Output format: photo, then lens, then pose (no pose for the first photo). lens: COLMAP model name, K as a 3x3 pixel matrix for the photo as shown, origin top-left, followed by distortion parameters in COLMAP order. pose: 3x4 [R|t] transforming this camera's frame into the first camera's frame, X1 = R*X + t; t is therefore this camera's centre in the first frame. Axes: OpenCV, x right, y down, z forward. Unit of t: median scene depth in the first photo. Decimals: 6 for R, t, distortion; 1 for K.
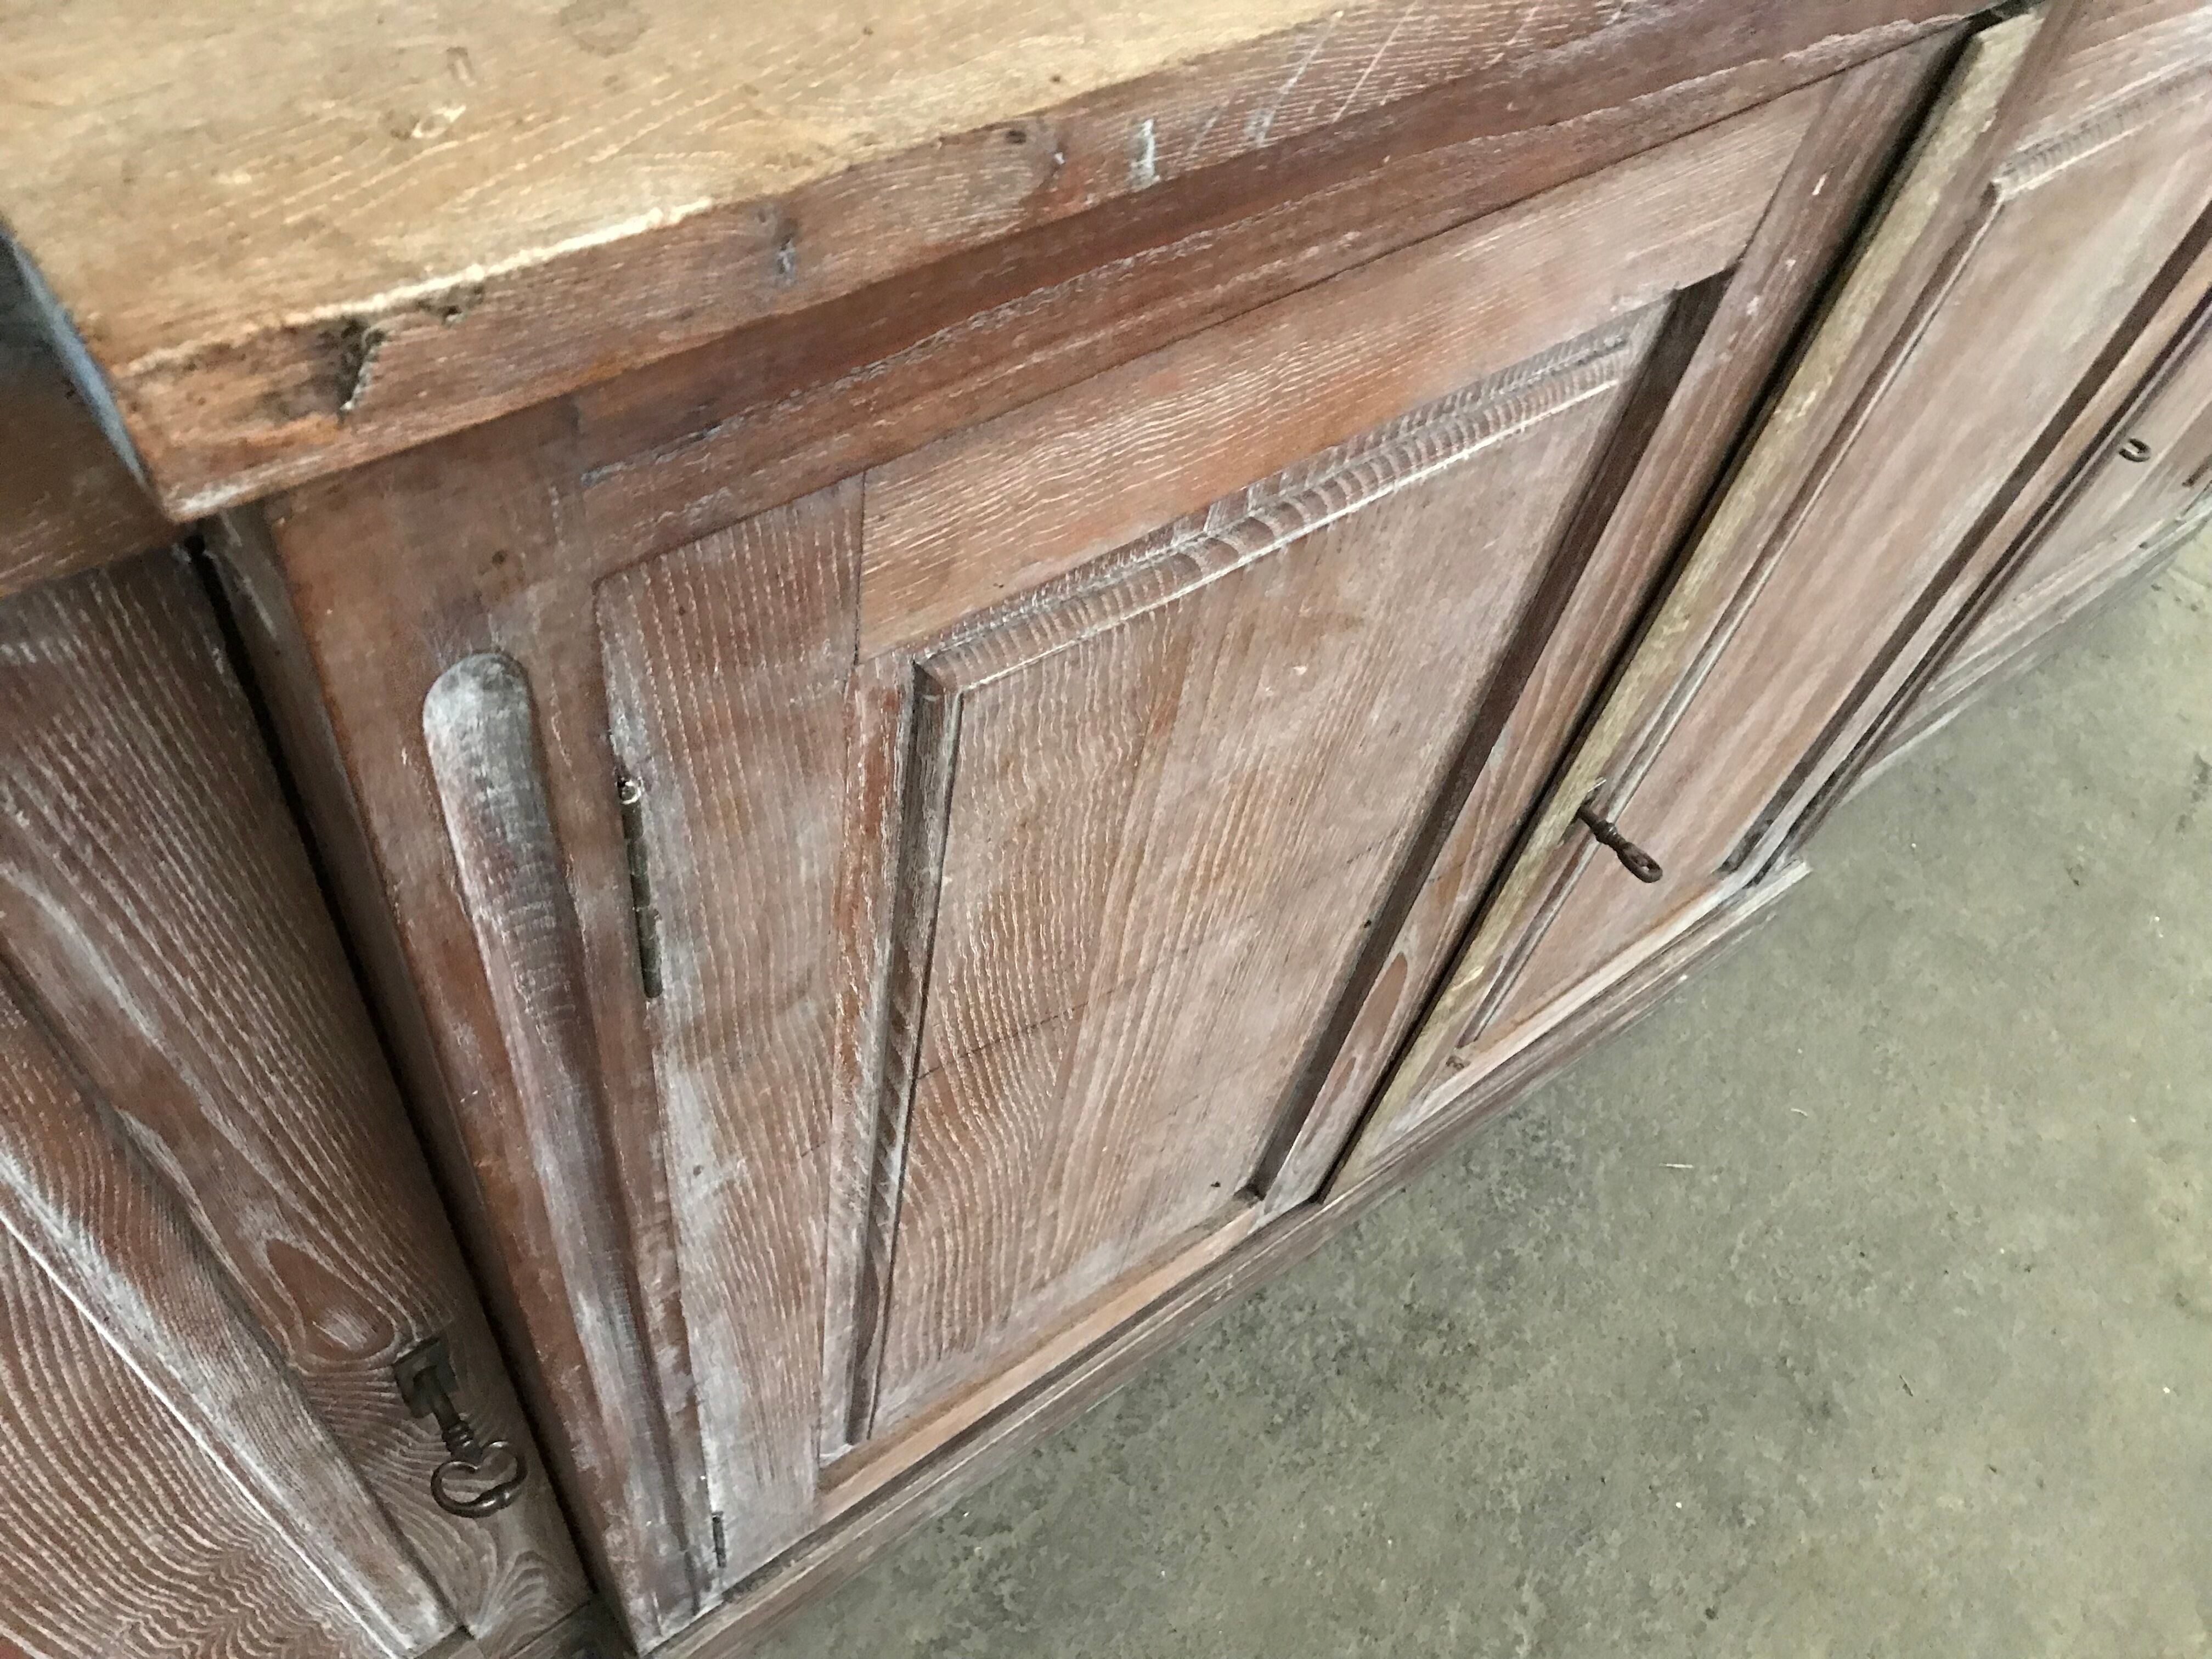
lens RADIAL K [[1860.2, 0, 1106.0], [0, 1860.2, 829.5], [0, 0, 1]] dist [-0.001357, 0.004993]
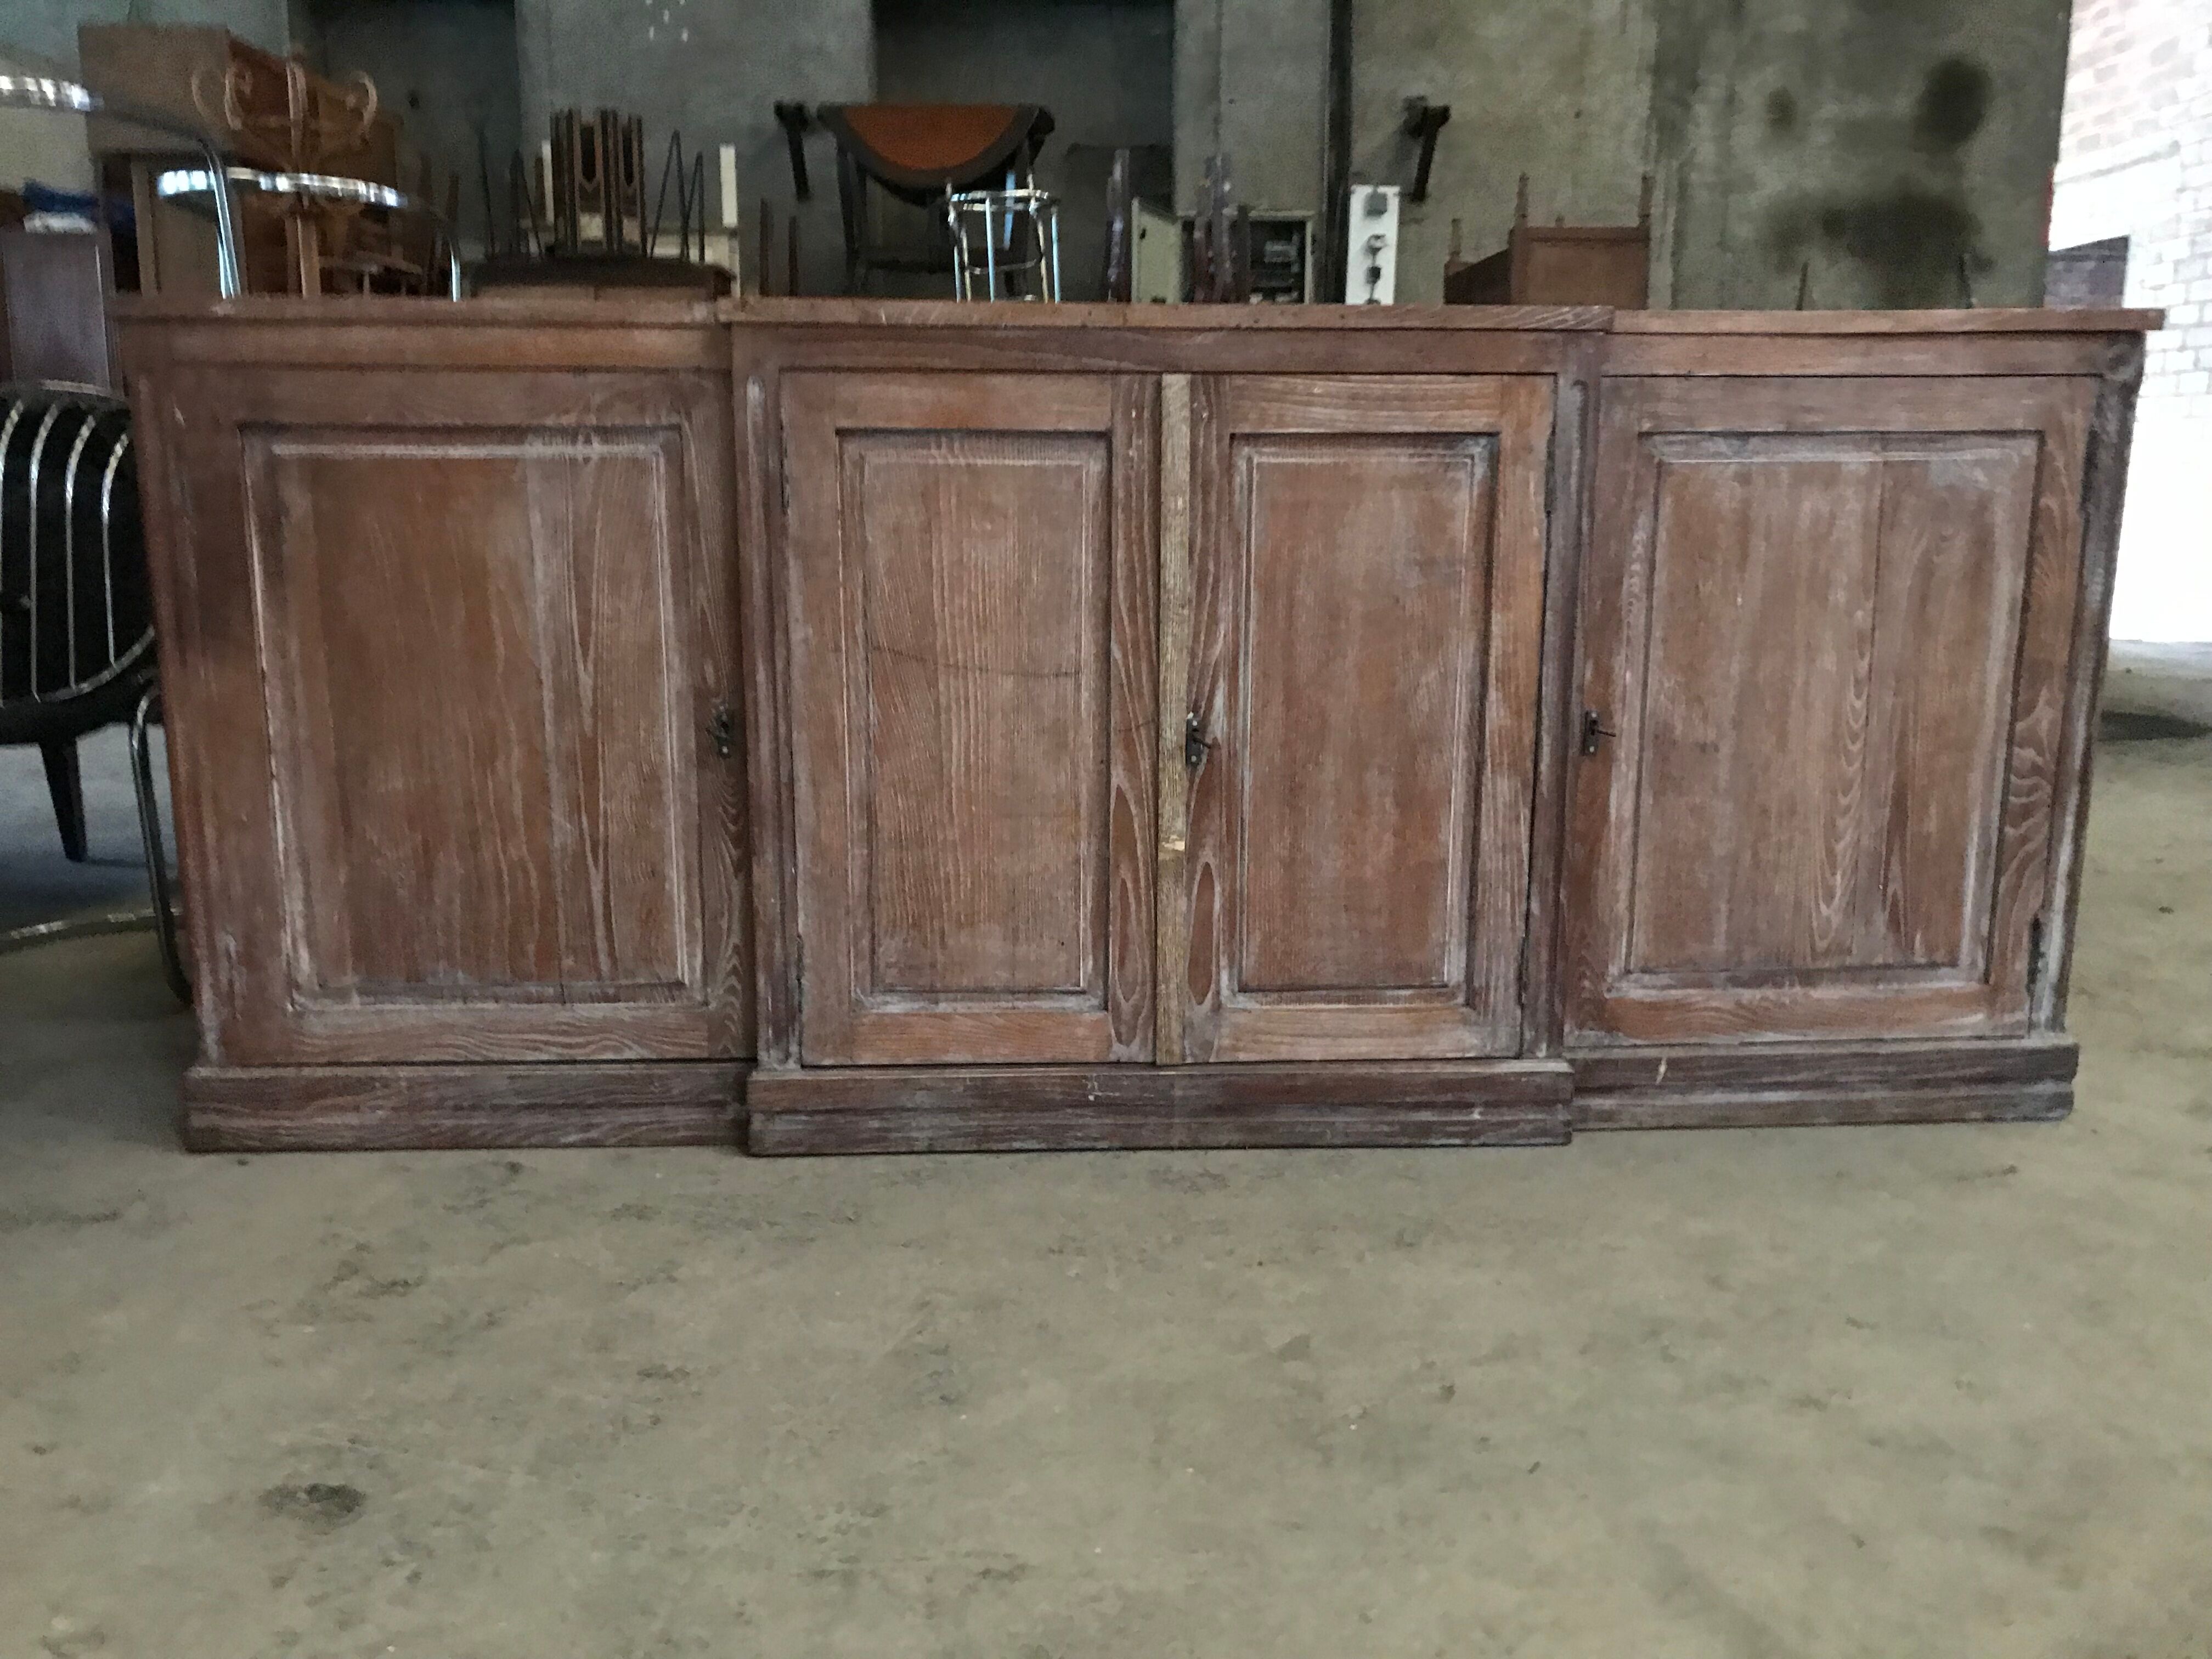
lens RADIAL K [[1829.7, 0, 1106.0], [0, 1829.7, 829.5], [0, 0, 1]] dist [0.002928, -0.000479]
pose [[0.824820, -0.024048, -0.564883, 1.143663], [-0.390631, 0.698059, -0.600101, 1.185155], [0.408753, 0.715636, 0.566379, -0.251631]]
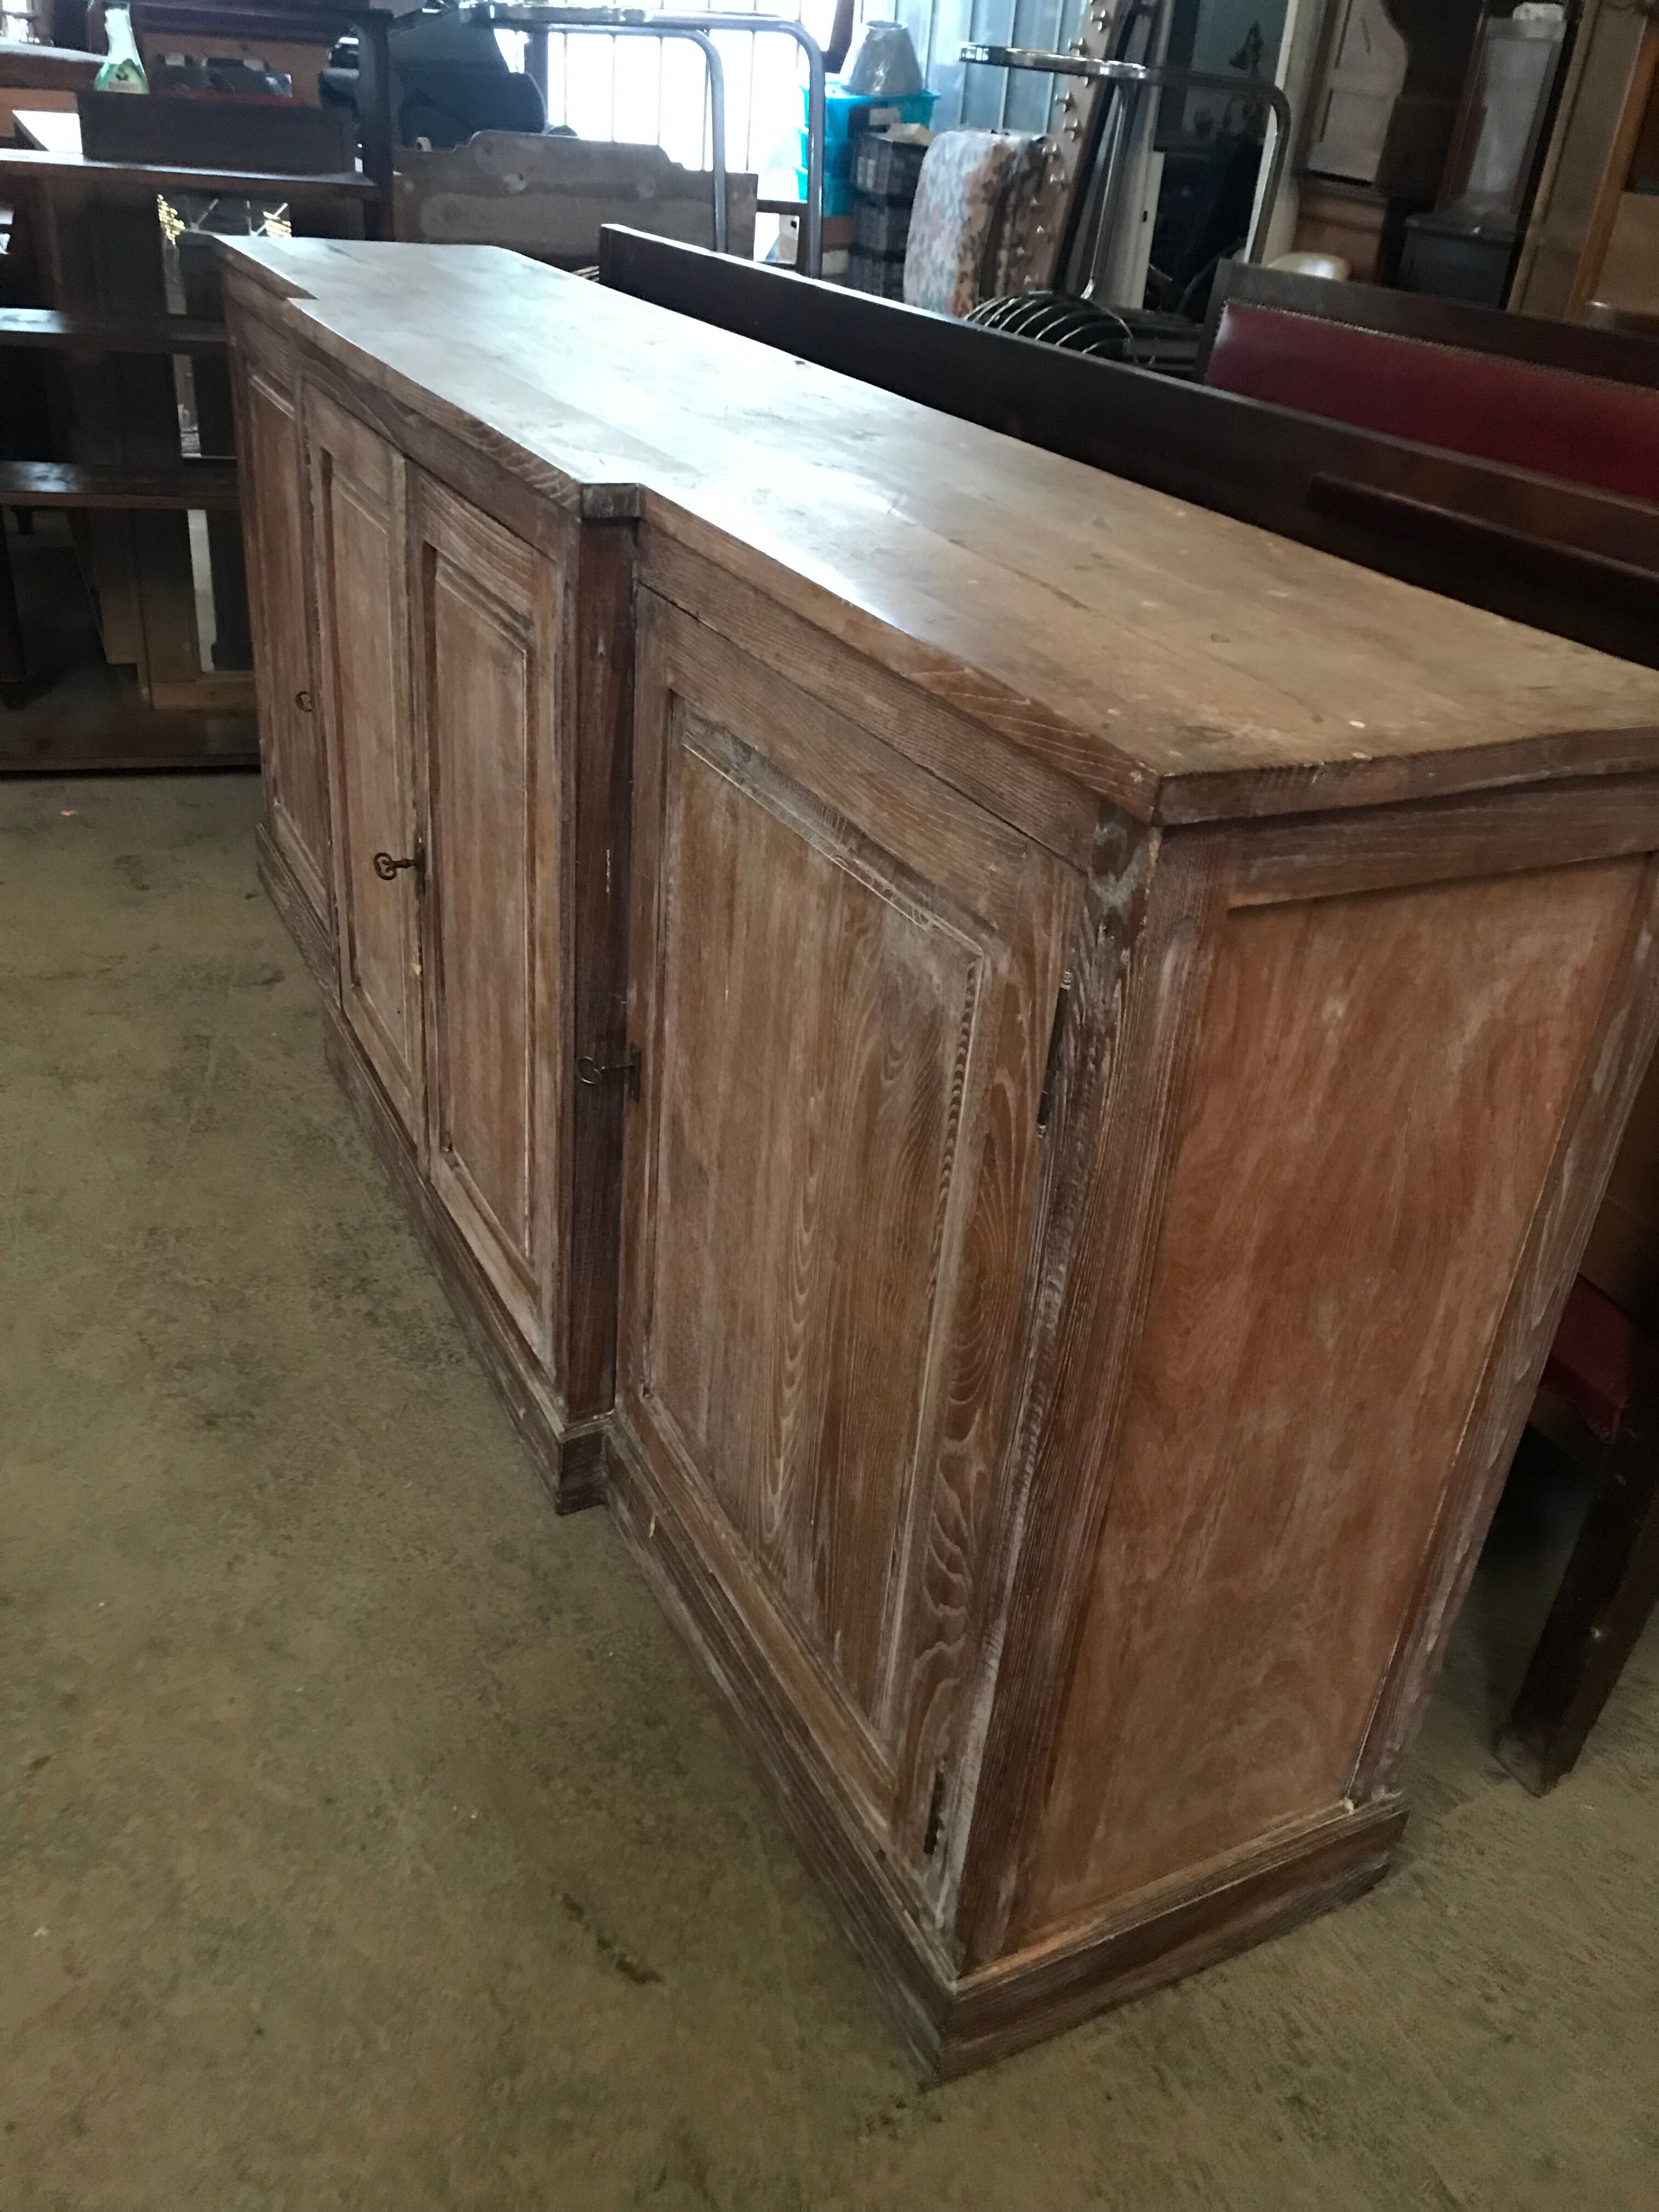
lens RADIAL K [[1829.7, 0, 829.5], [0, 1829.7, 1106.0], [0, 0, 1]] dist [0.002928, -0.000479]
pose [[-0.168584, 0.343604, -0.923859, 1.734791], [-0.863987, 0.399638, 0.306293, -0.749952], [0.474453, 0.849838, 0.229497, 0.730421]]
